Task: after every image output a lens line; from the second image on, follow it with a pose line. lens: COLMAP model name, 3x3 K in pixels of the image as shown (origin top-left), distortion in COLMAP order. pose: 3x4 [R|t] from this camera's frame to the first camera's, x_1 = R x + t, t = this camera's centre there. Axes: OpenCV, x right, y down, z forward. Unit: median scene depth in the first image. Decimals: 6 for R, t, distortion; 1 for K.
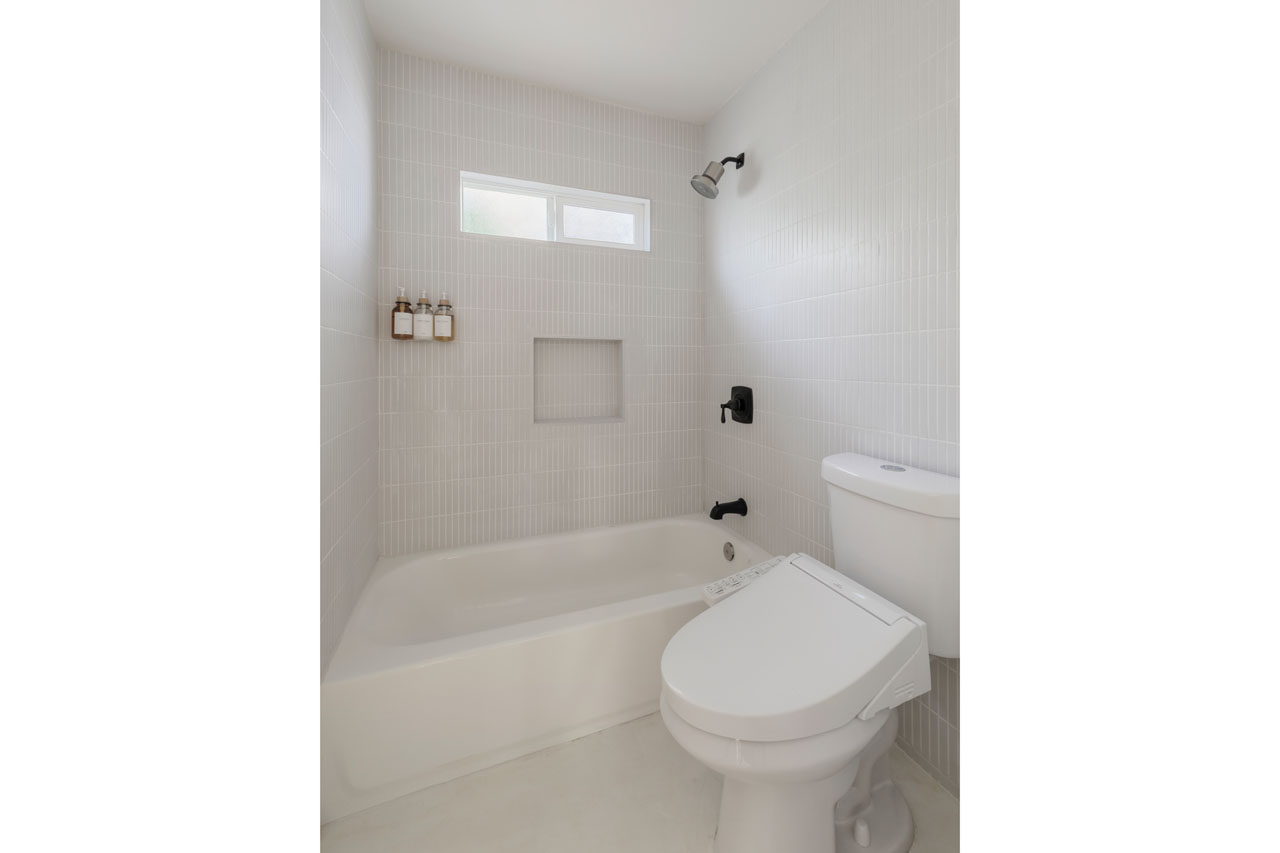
lens RADIAL K [[569.6, 0, 640.6], [0, 569.6, 426.1], [0, 0, 1]] dist [-0.001911, -0.000647]
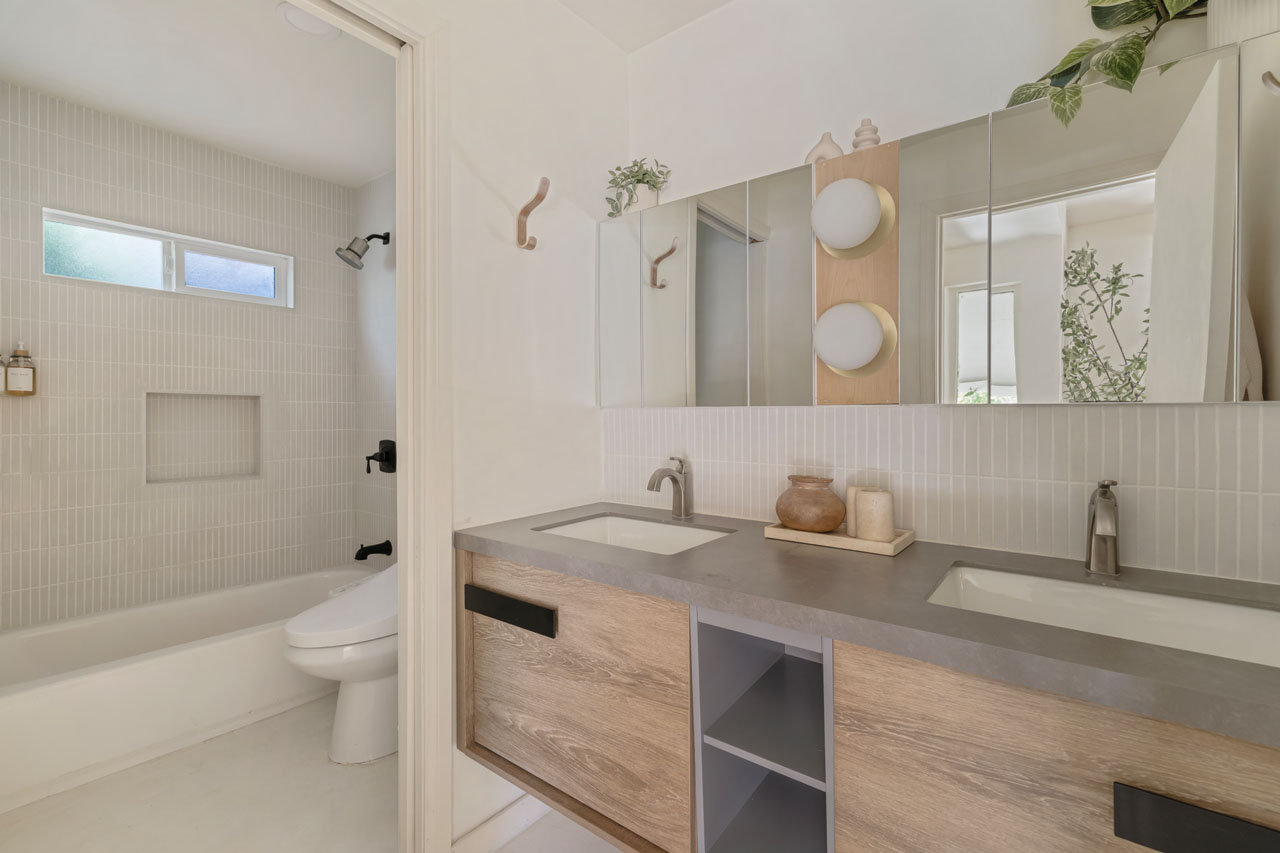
lens RADIAL K [[569.6, 0, 637.9], [0, 569.6, 426.7], [0, 0, 1]] dist [-0.001911, -0.000647]
pose [[0.853437, -0.006850, 0.521151, 0.014411], [0.055531, 0.995417, -0.077854, 0.017225], [-0.518230, 0.095384, 0.849906, -0.196060]]
